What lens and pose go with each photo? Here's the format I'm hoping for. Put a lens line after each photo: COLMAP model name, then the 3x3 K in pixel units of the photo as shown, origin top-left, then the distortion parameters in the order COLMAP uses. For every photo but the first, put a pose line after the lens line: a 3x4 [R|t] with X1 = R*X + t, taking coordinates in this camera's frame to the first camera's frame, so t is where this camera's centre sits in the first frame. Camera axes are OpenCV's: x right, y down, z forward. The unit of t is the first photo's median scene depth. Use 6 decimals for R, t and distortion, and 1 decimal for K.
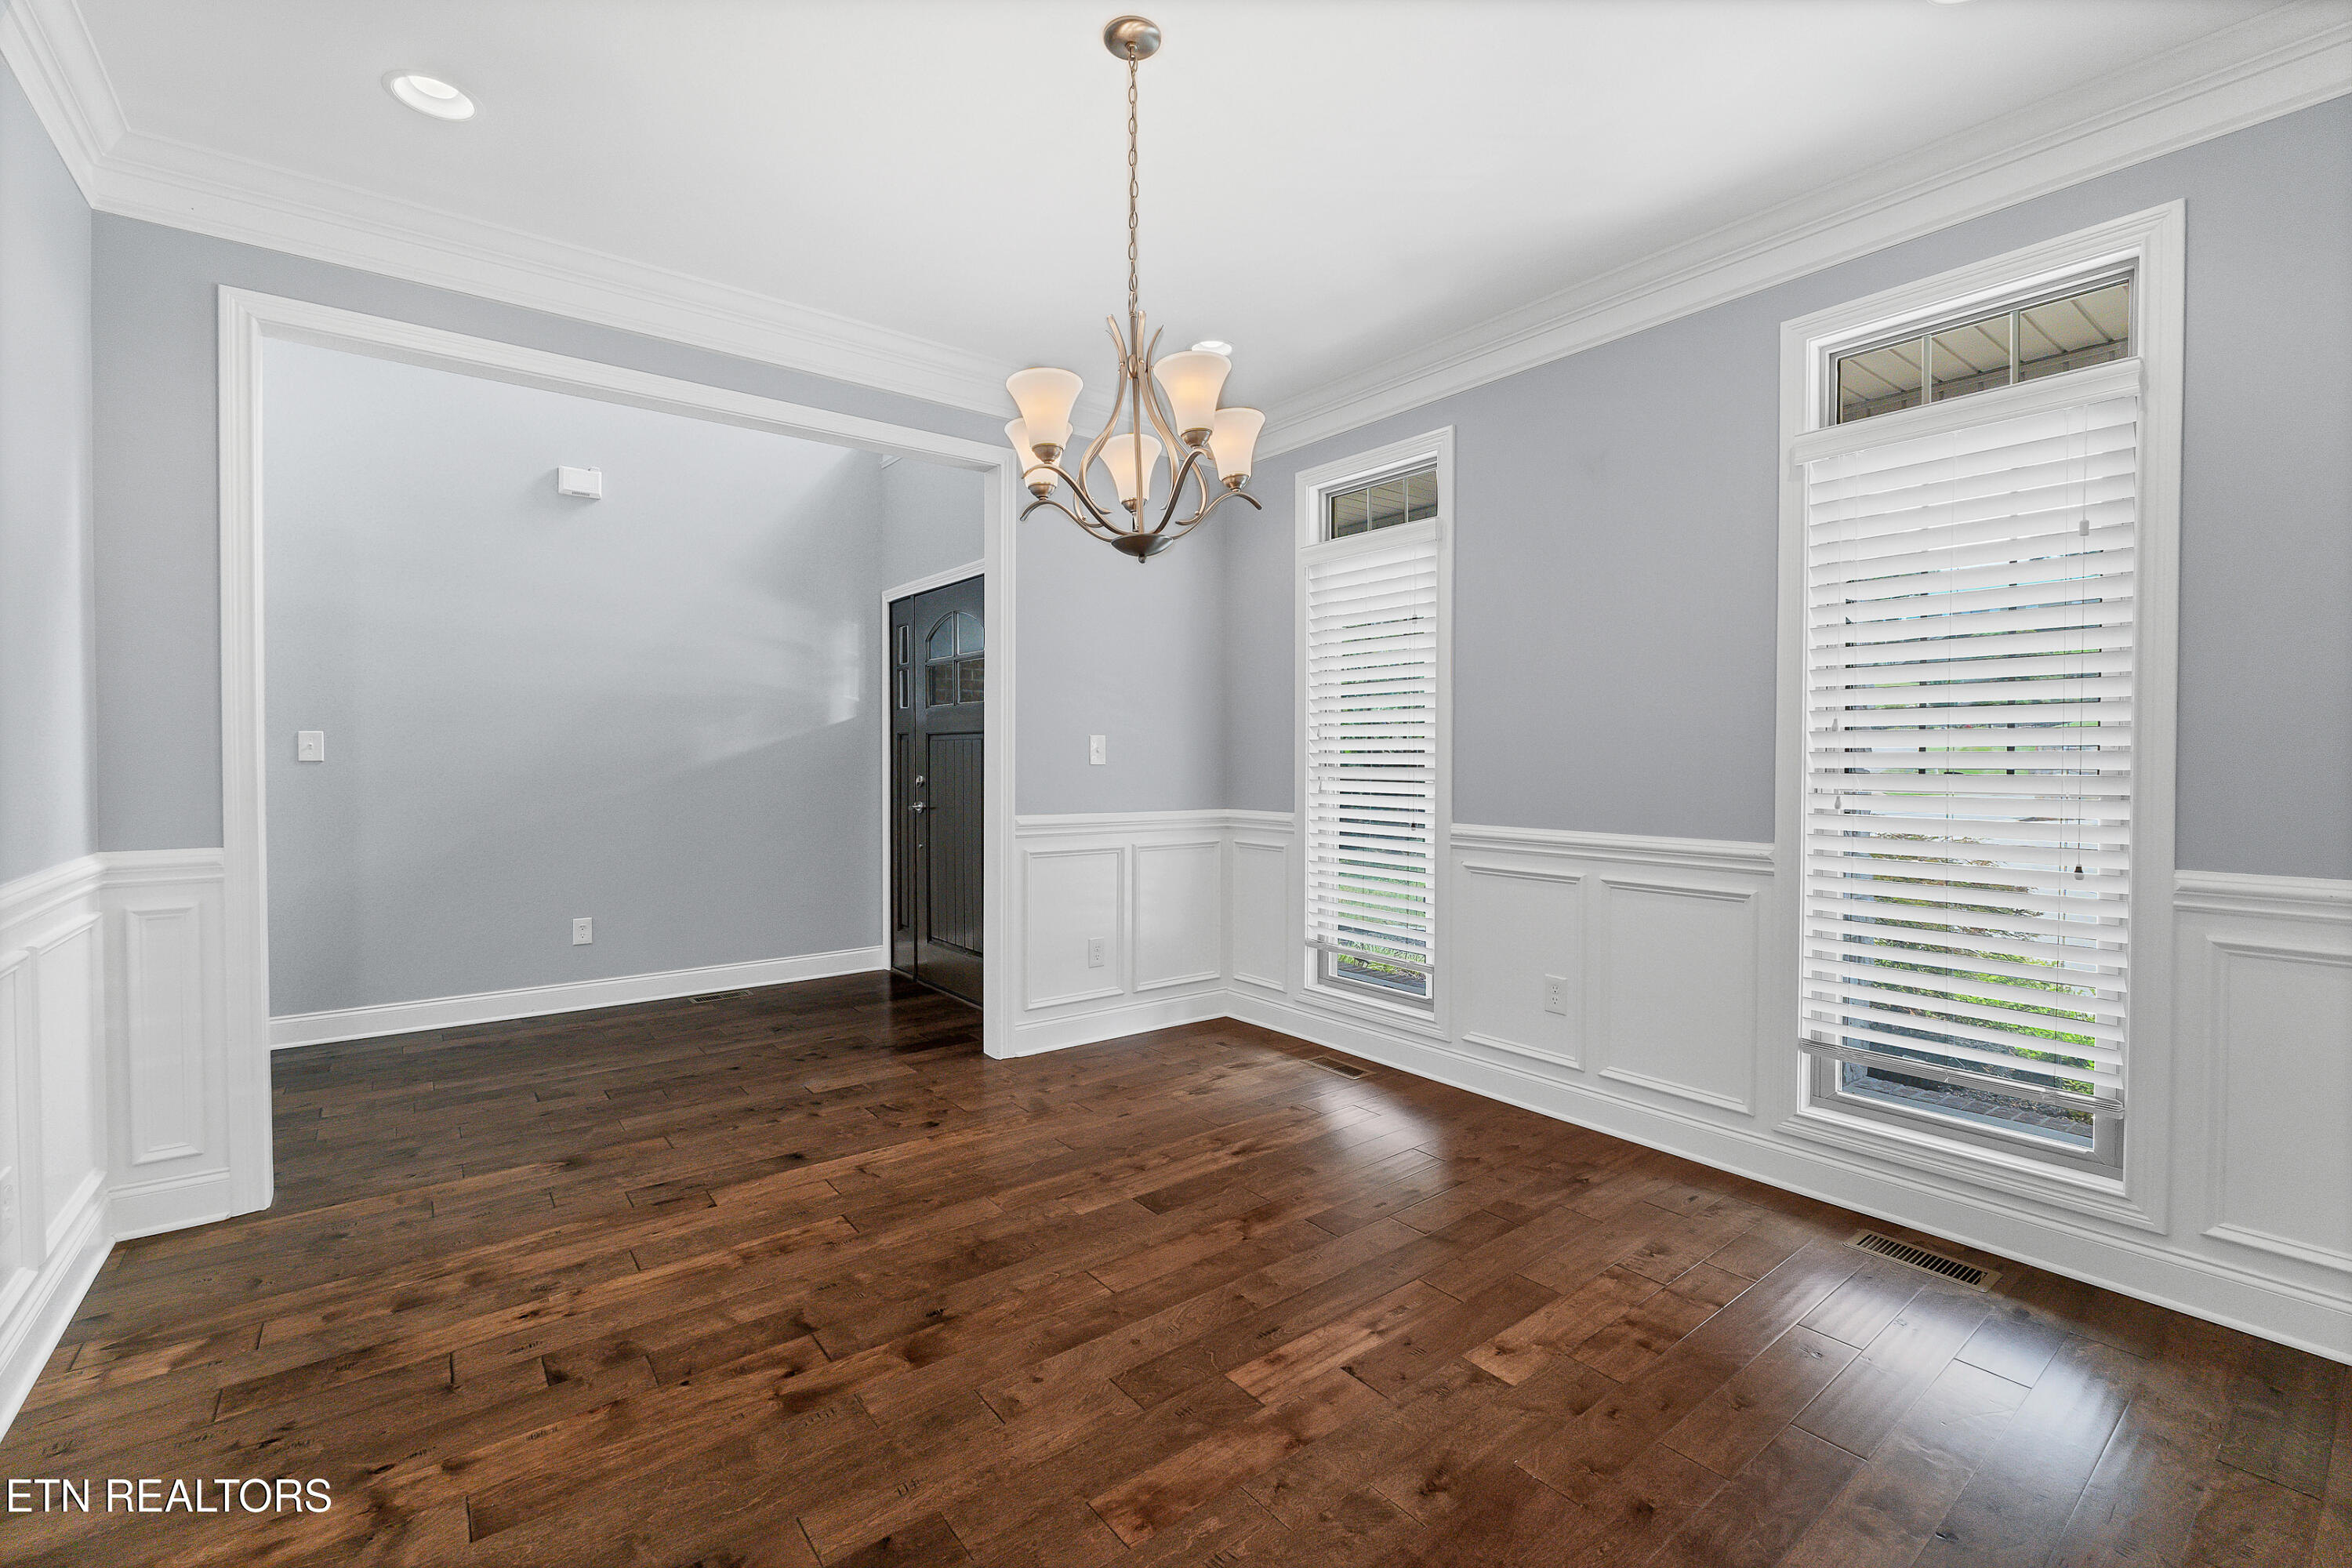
lens RADIAL K [[1011.7, 0, 1196.6], [0, 1011.7, 773.0], [0, 0, 1]] dist [-0.001318, 0.000888]
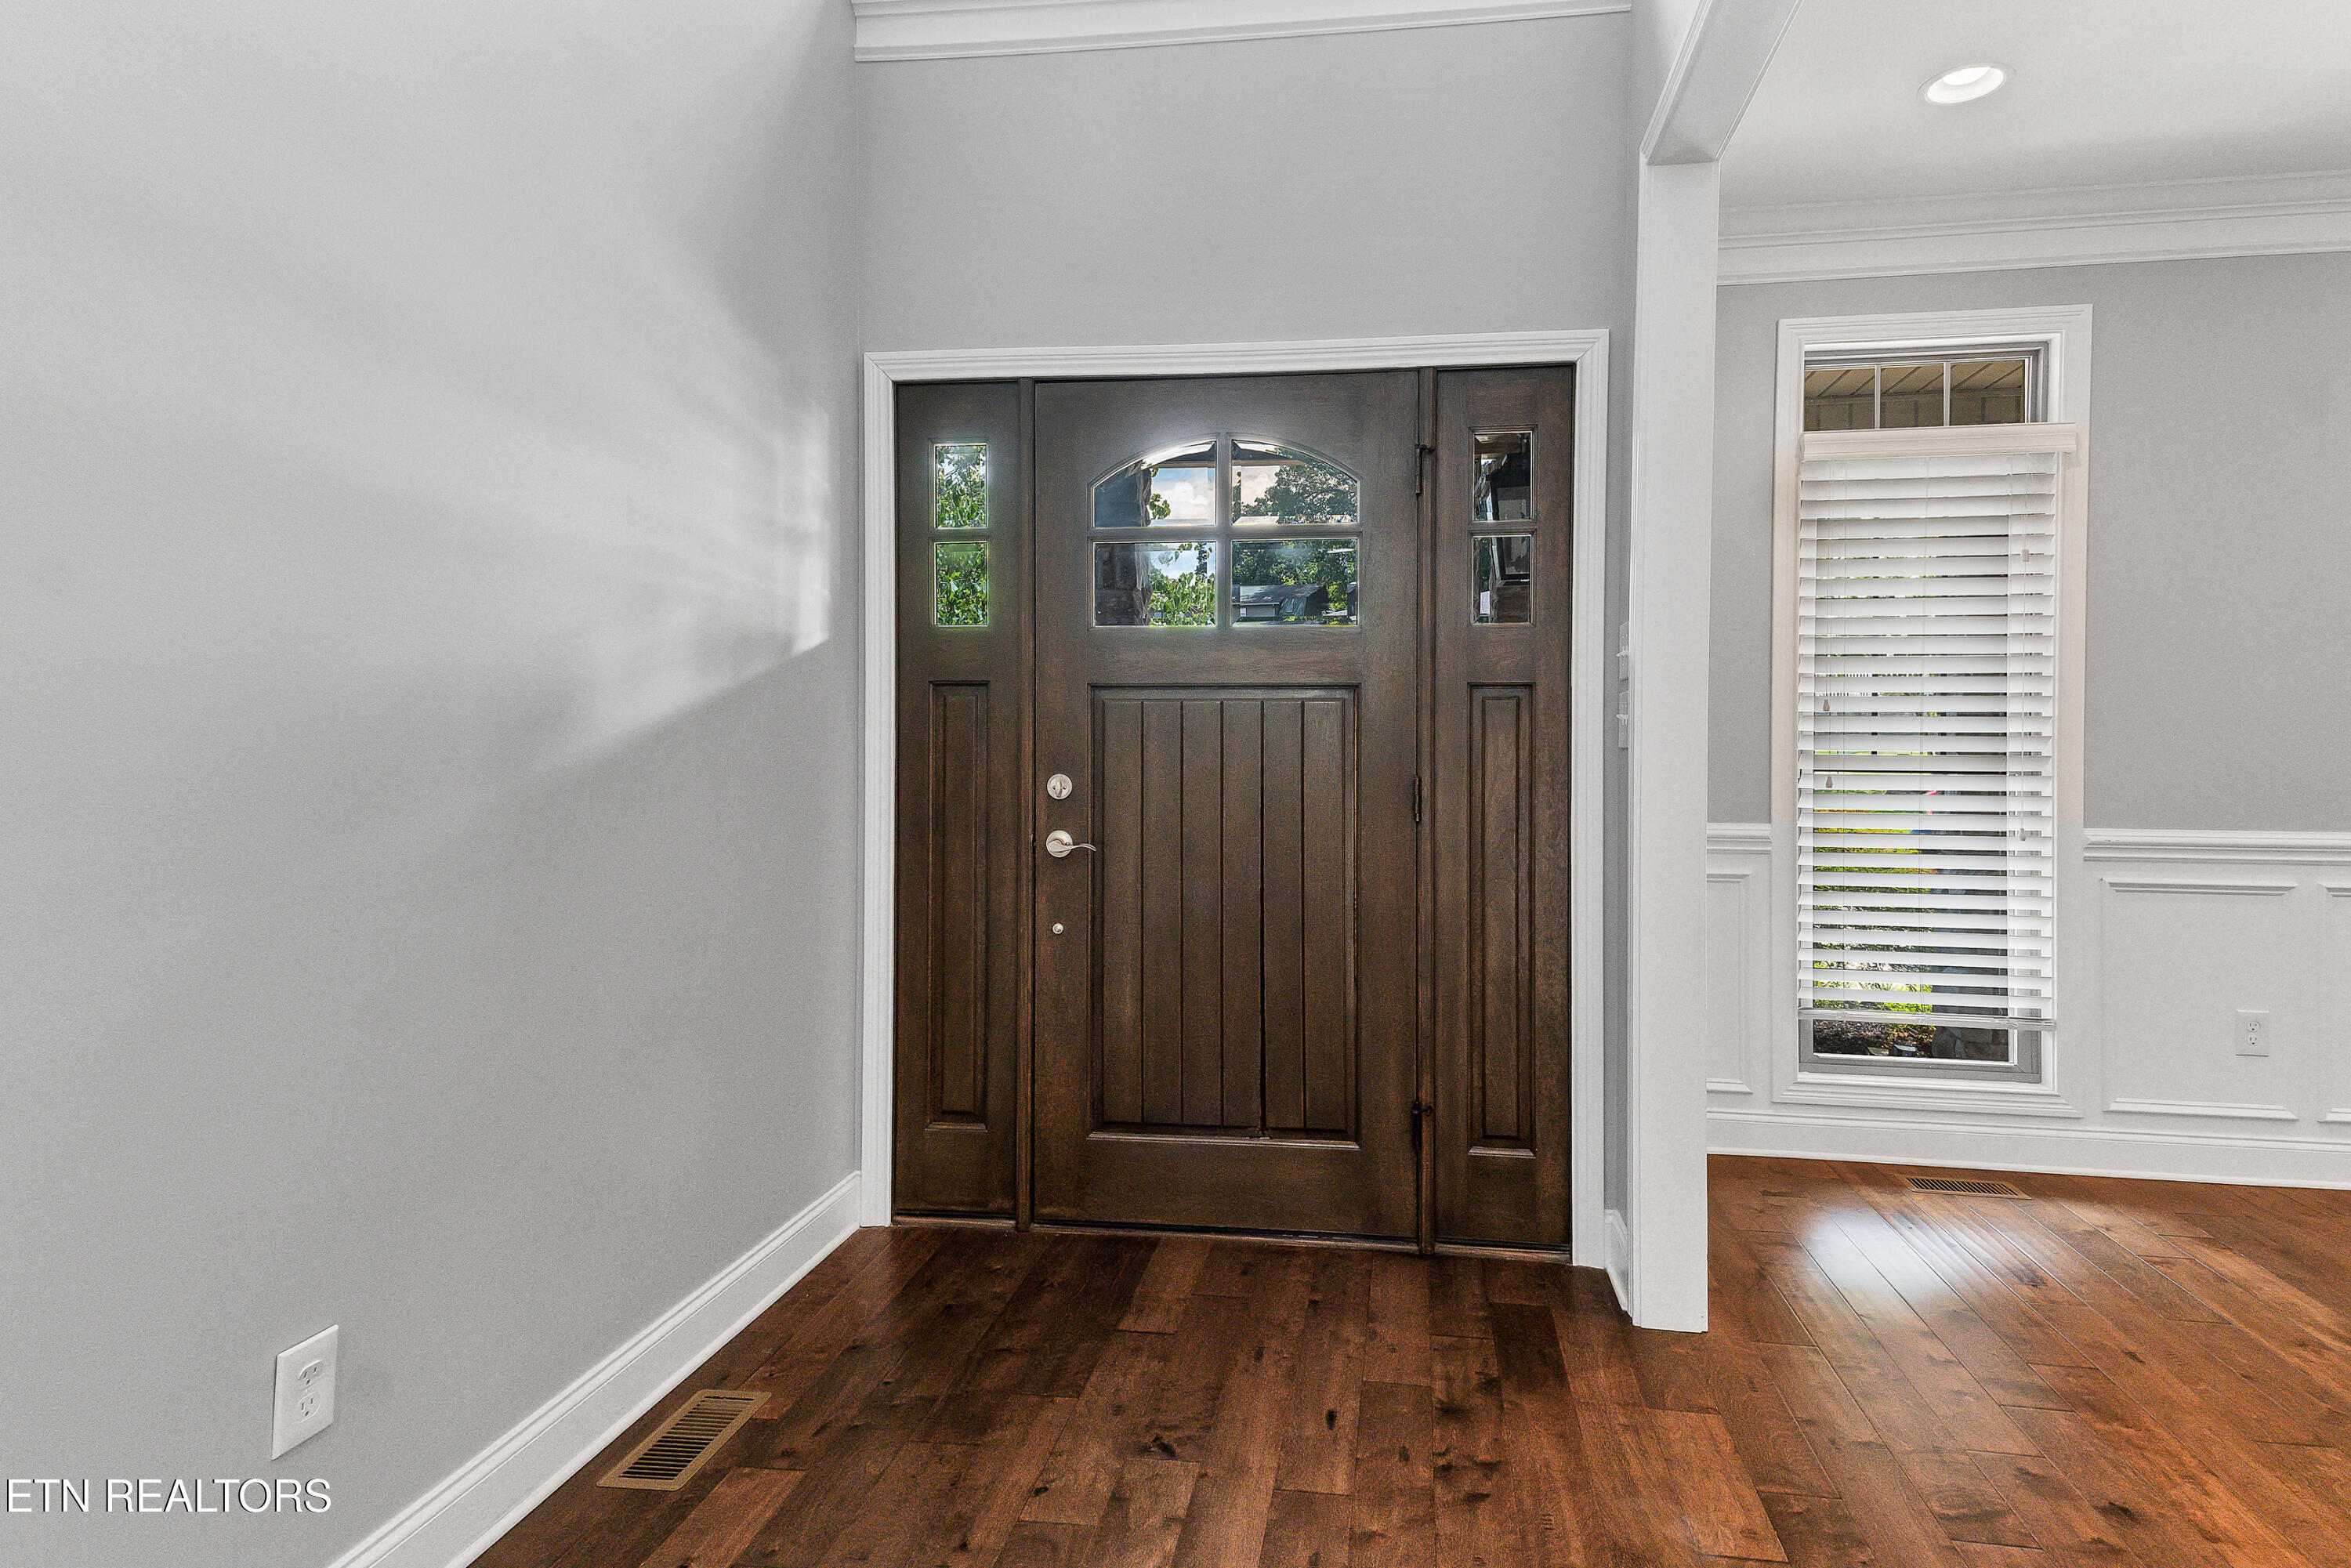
lens RADIAL K [[1231.7, 0, 1284.1], [0, 1231.7, 756.7], [0, 0, 1]] dist [0.056031, -0.010828]
pose [[0.706794, 0.001398, 0.707418, -1.276869], [0.006777, 0.999939, -0.008748, -0.000316], [-0.707387, 0.010977, 0.706742, 1.138595]]
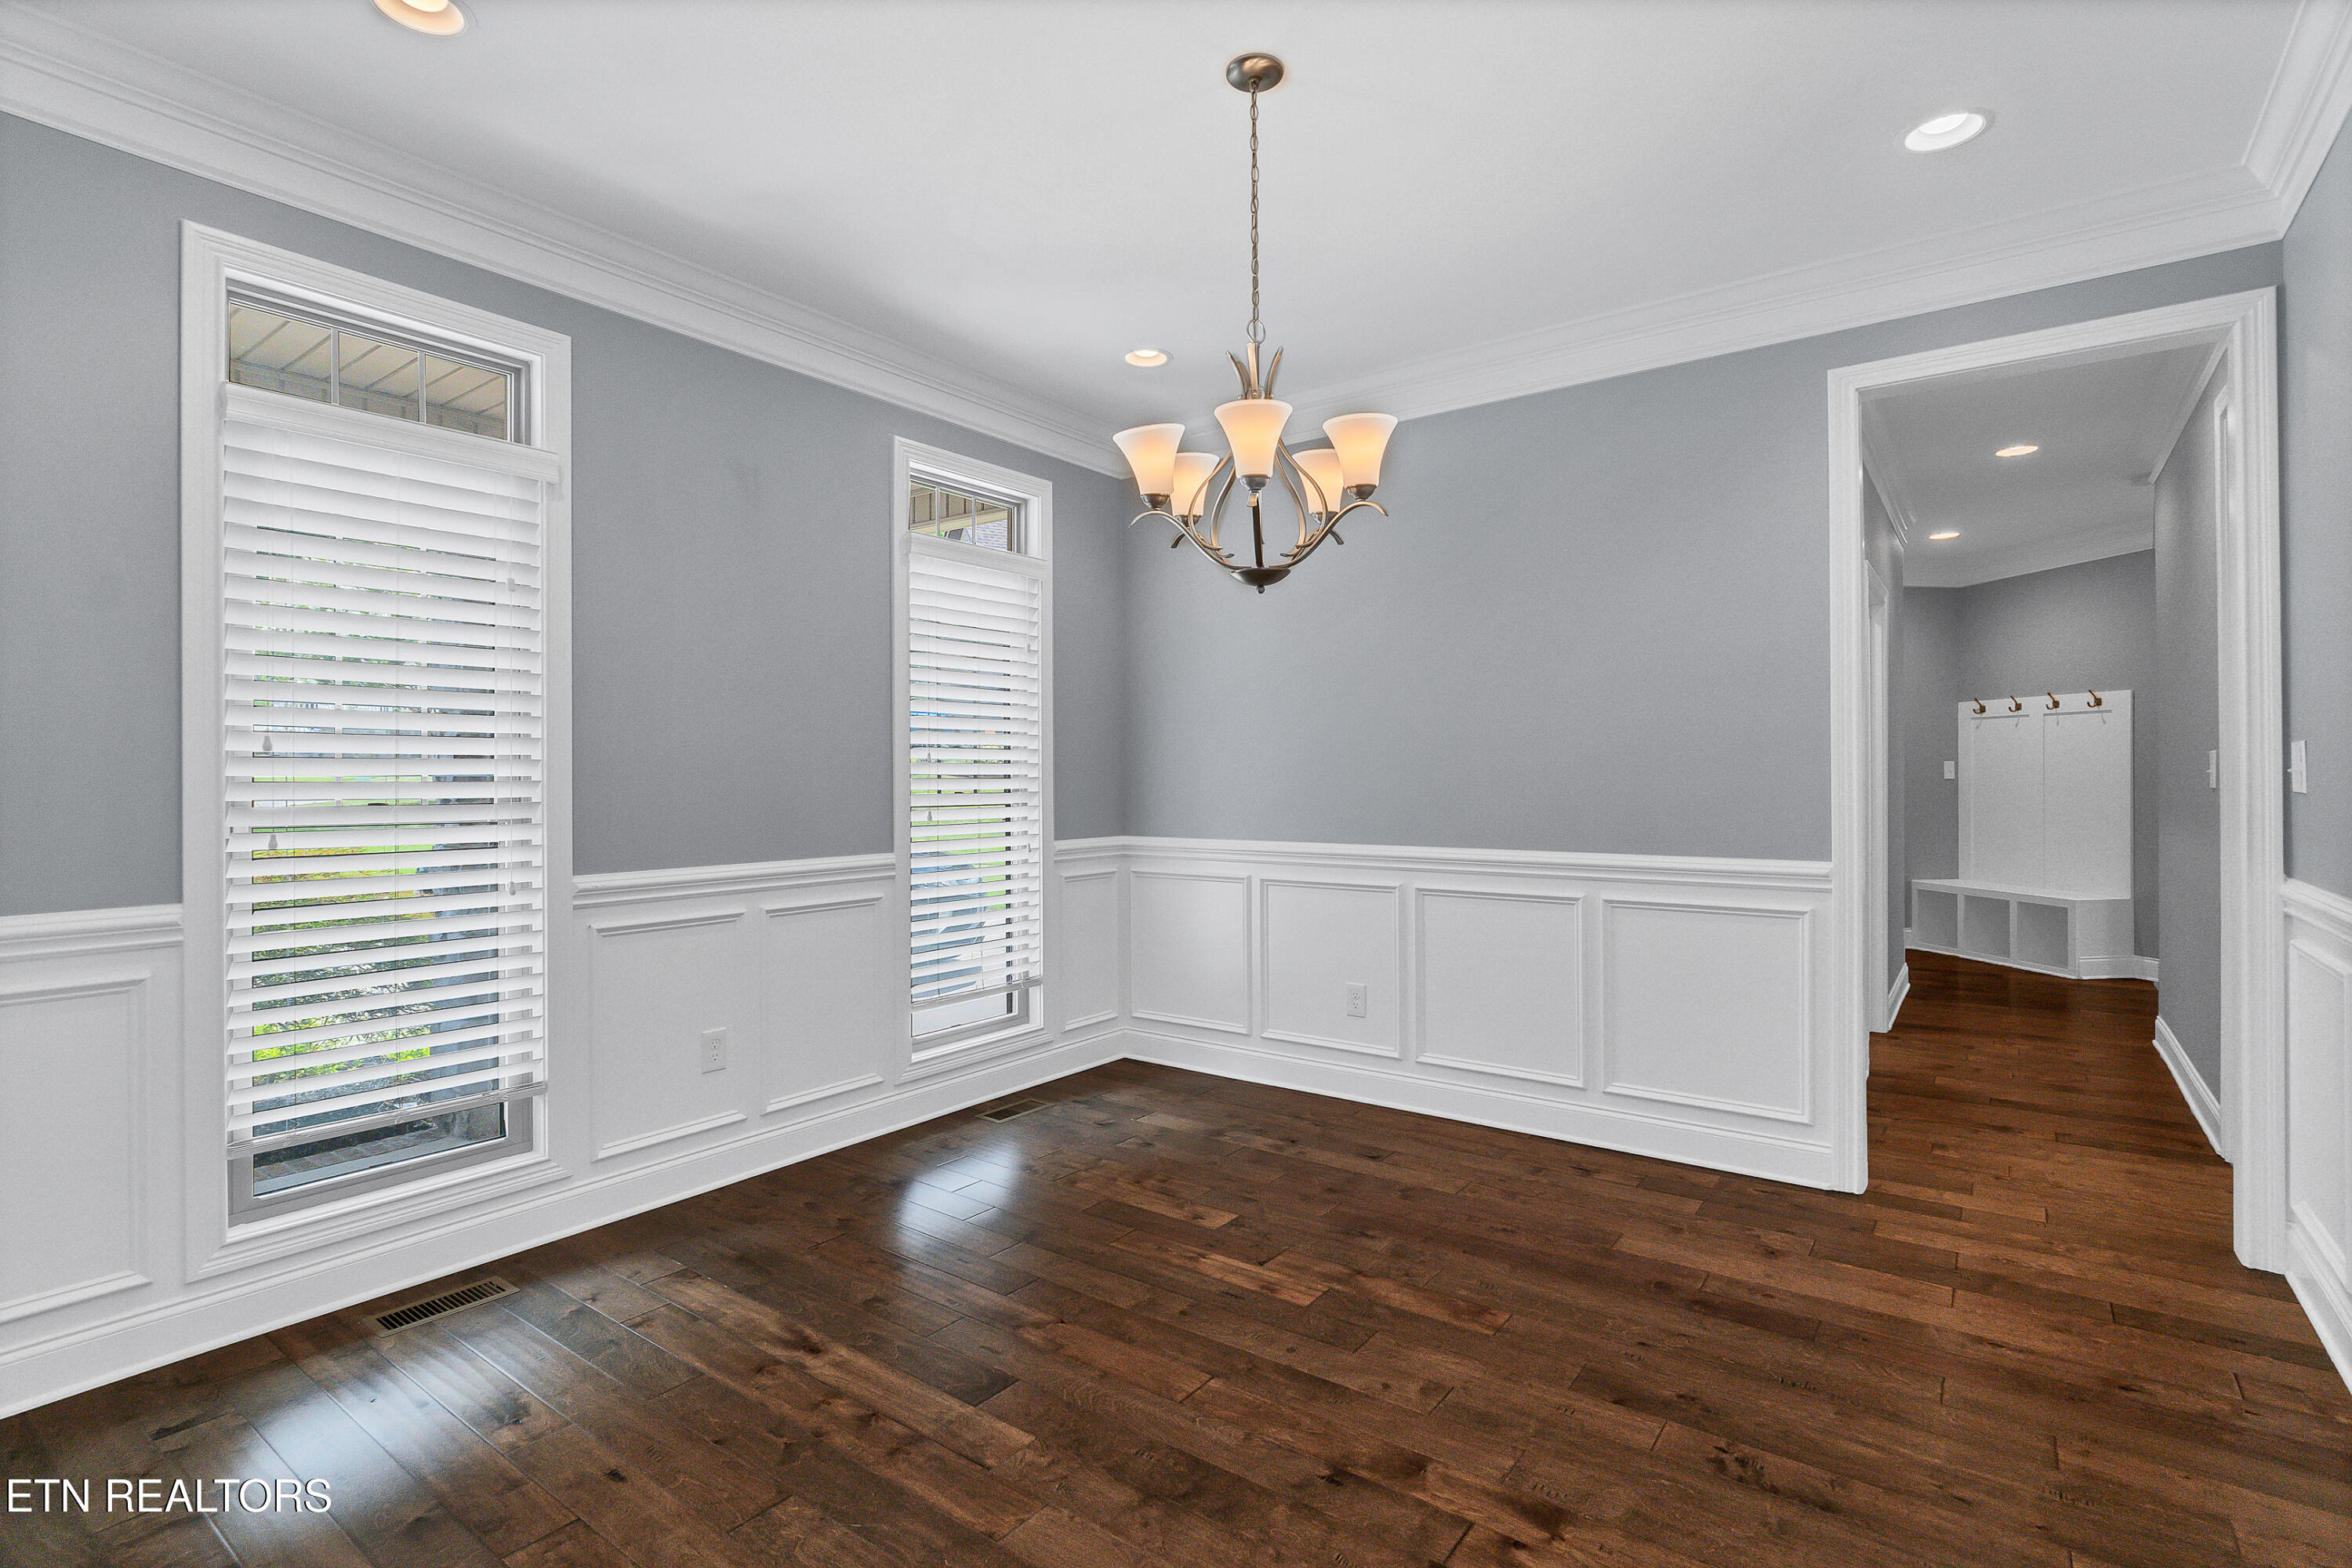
lens RADIAL K [[1119.5, 0, 1140.1], [0, 1119.5, 769.5], [0, 0, 1]] dist [-0.003772, -0.000849]
pose [[-0.240638, 0.007919, 0.970583, -0.961669], [0.023150, 0.999729, -0.002417, -0.025184], [-0.970339, 0.021888, -0.240756, 1.196366]]
